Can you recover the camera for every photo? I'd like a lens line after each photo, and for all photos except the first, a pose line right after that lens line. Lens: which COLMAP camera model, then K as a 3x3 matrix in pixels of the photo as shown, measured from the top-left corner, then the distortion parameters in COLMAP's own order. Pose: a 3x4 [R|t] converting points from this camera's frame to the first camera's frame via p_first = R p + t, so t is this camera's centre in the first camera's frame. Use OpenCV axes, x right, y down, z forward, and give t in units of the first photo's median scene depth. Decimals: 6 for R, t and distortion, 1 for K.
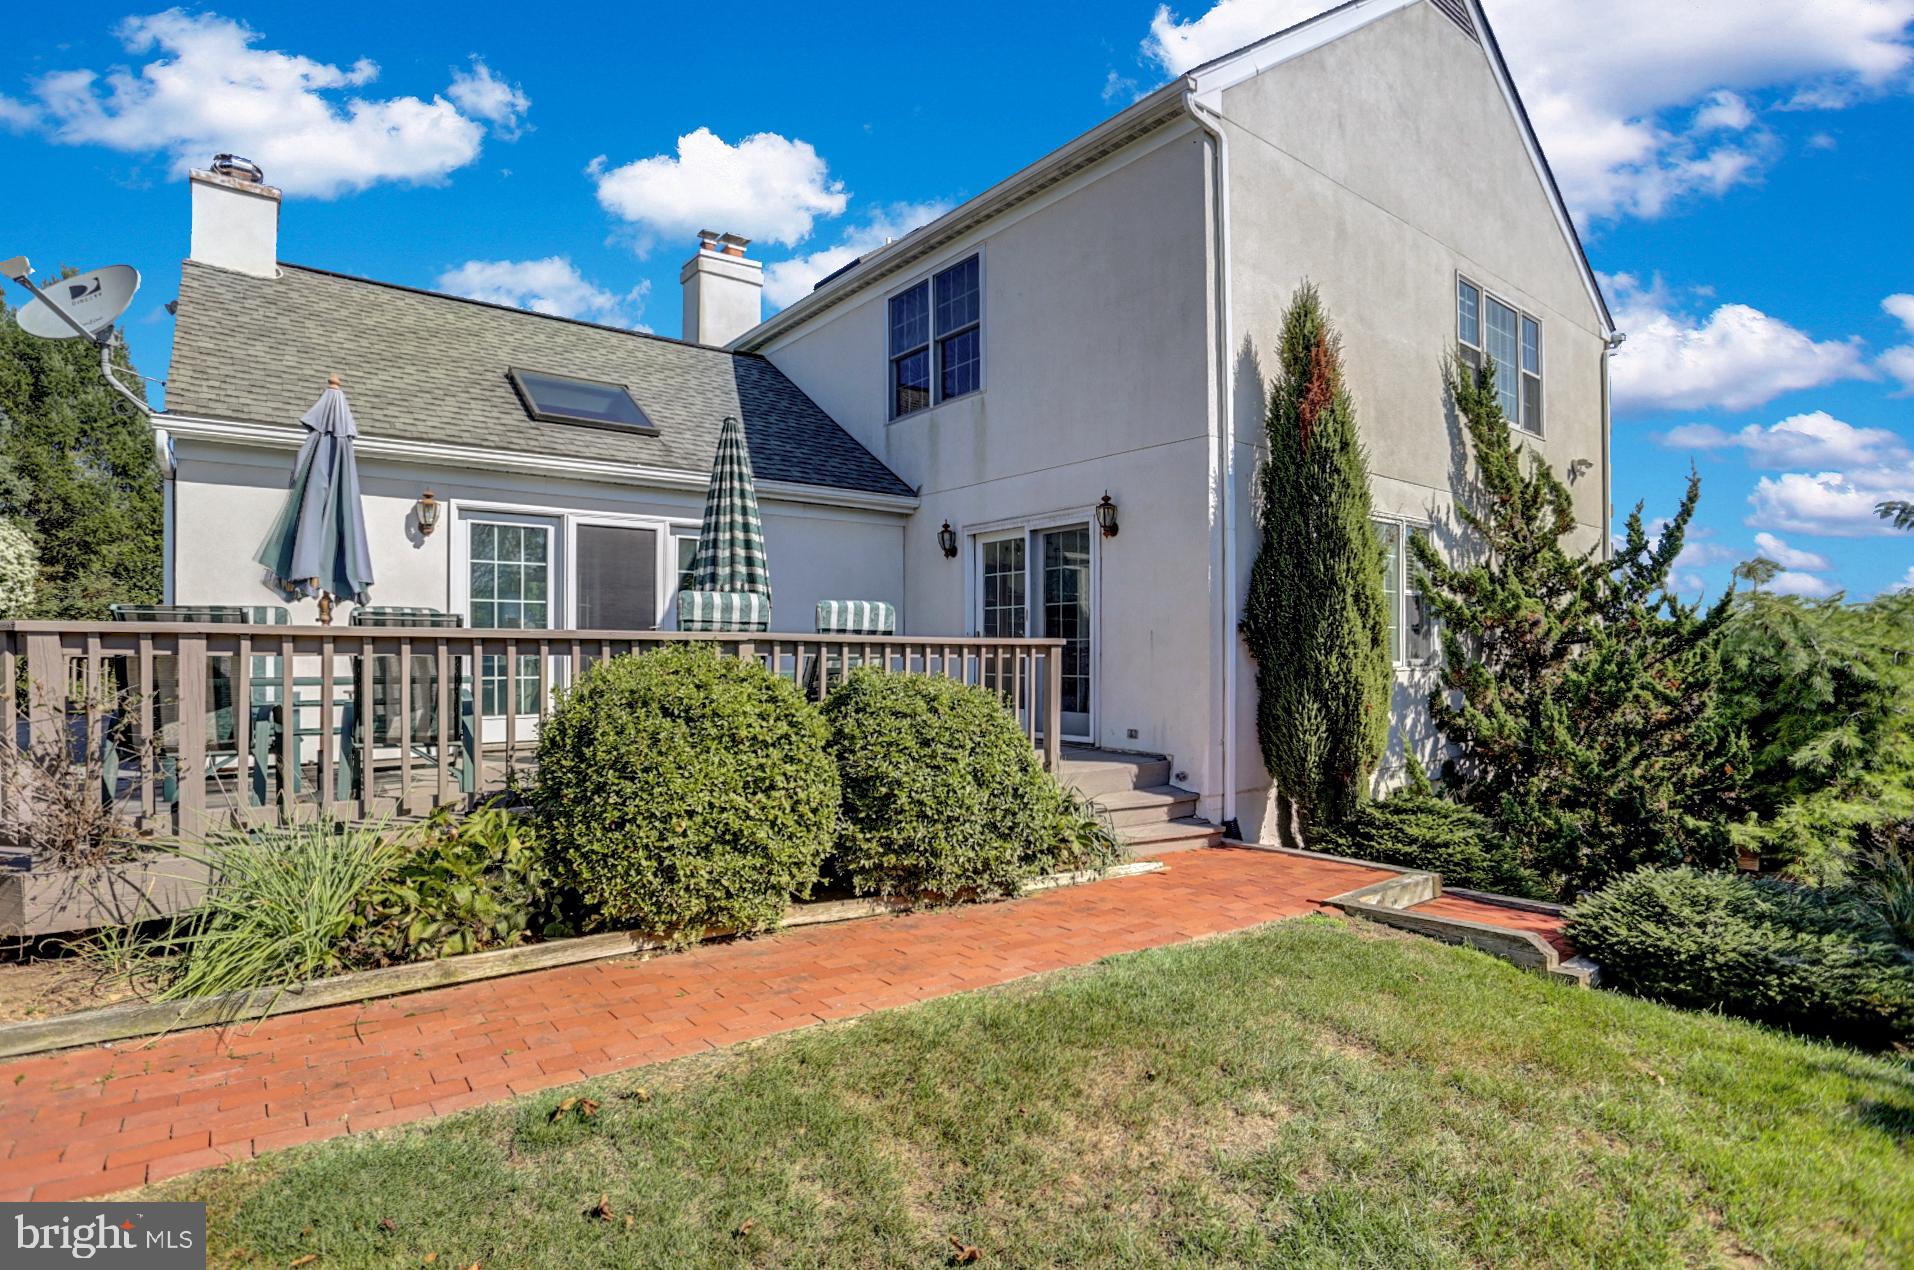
lens RADIAL K [[919.3, 0, 967.5], [0, 919.3, 624.7], [0, 0, 1]] dist [-0.055448, 0.023297]
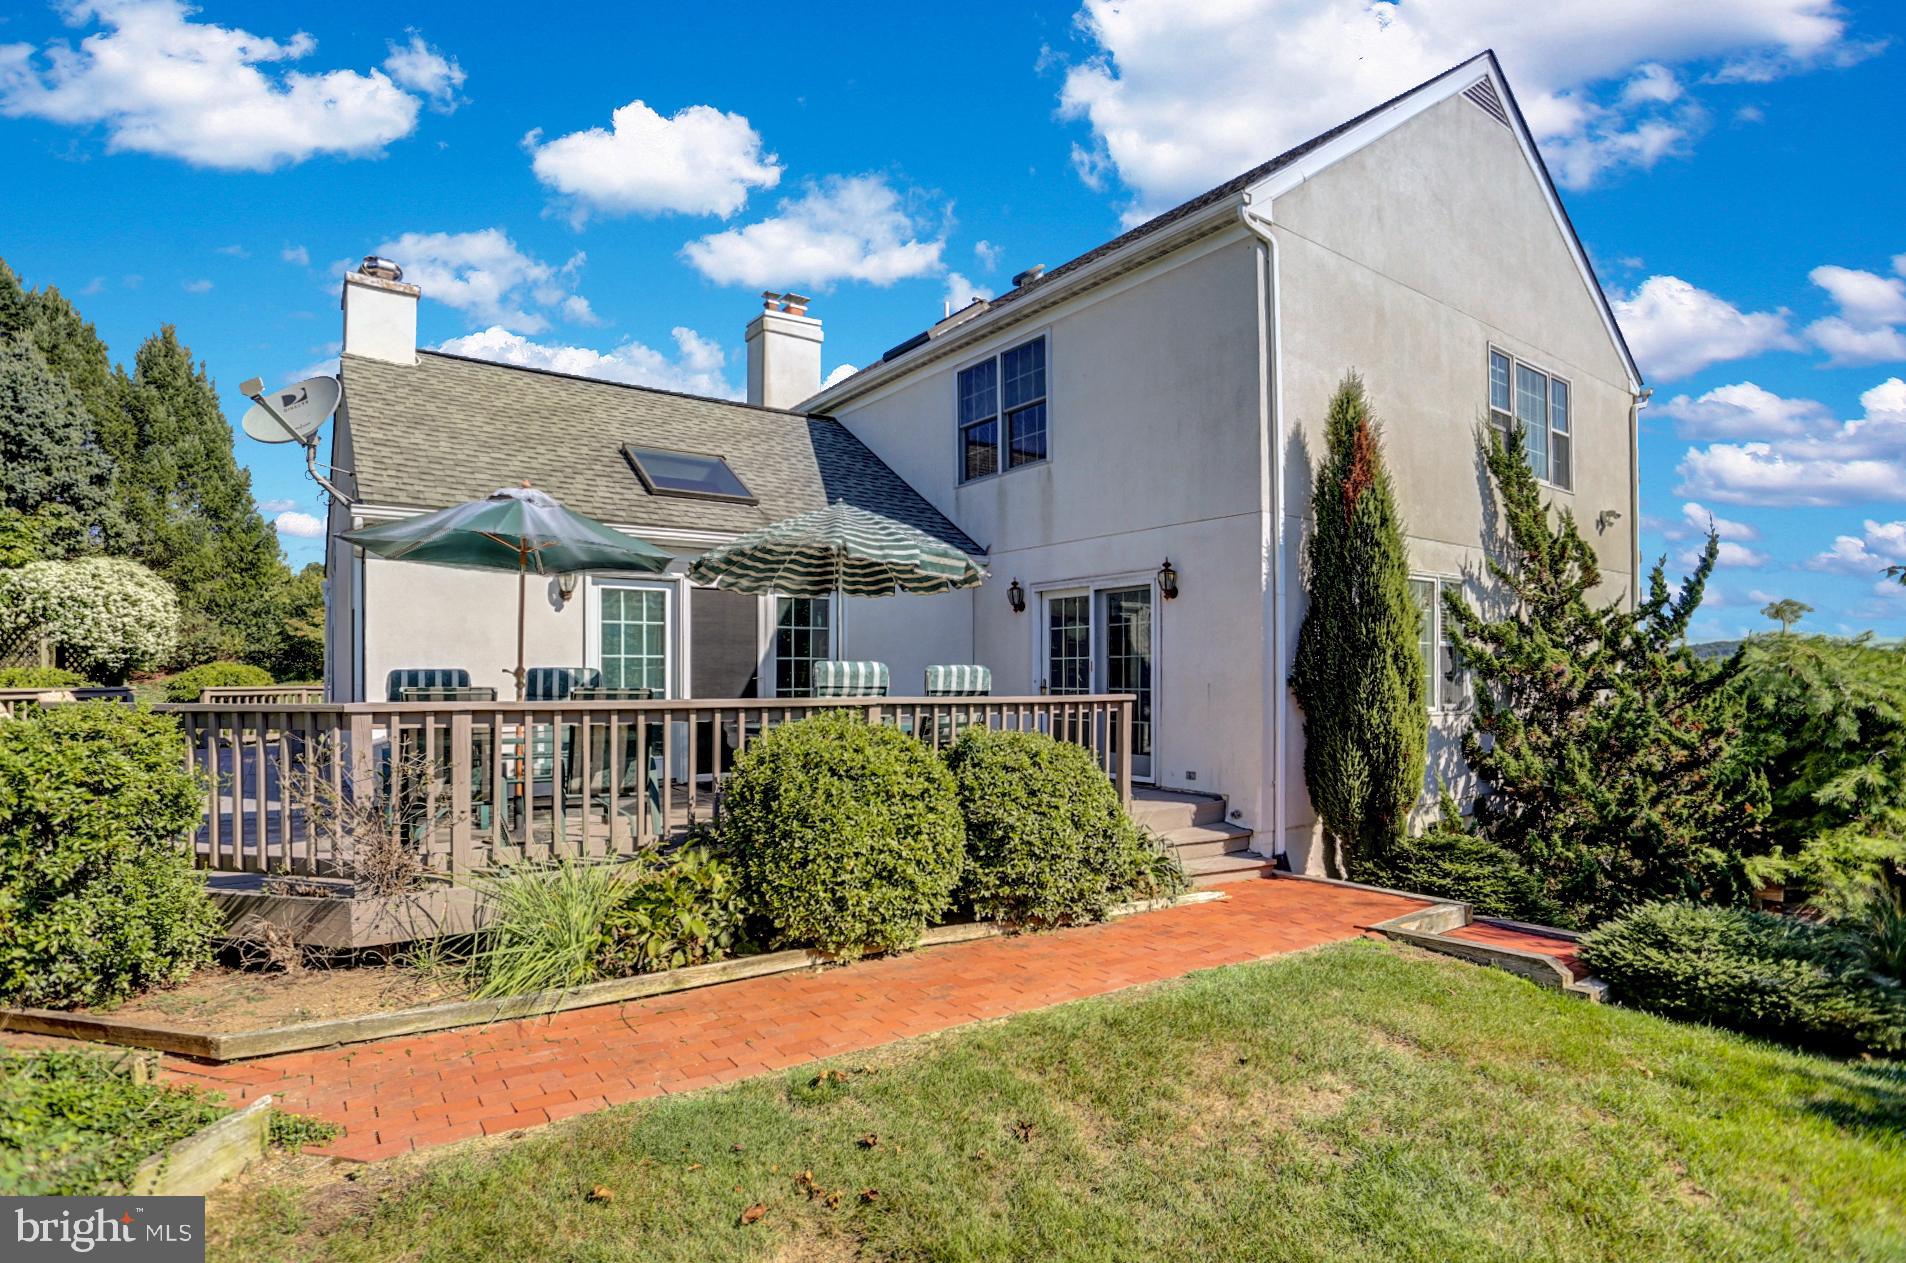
lens RADIAL K [[982.8, 0, 914.3], [0, 982.8, 627.0], [0, 0, 1]] dist [-0.060510, 0.028272]
pose [[0.998949, -0.003166, -0.045720, -0.112584], [0.003320, 0.999989, 0.003274, -0.073823], [0.045709, -0.003423, 0.998949, -0.225184]]
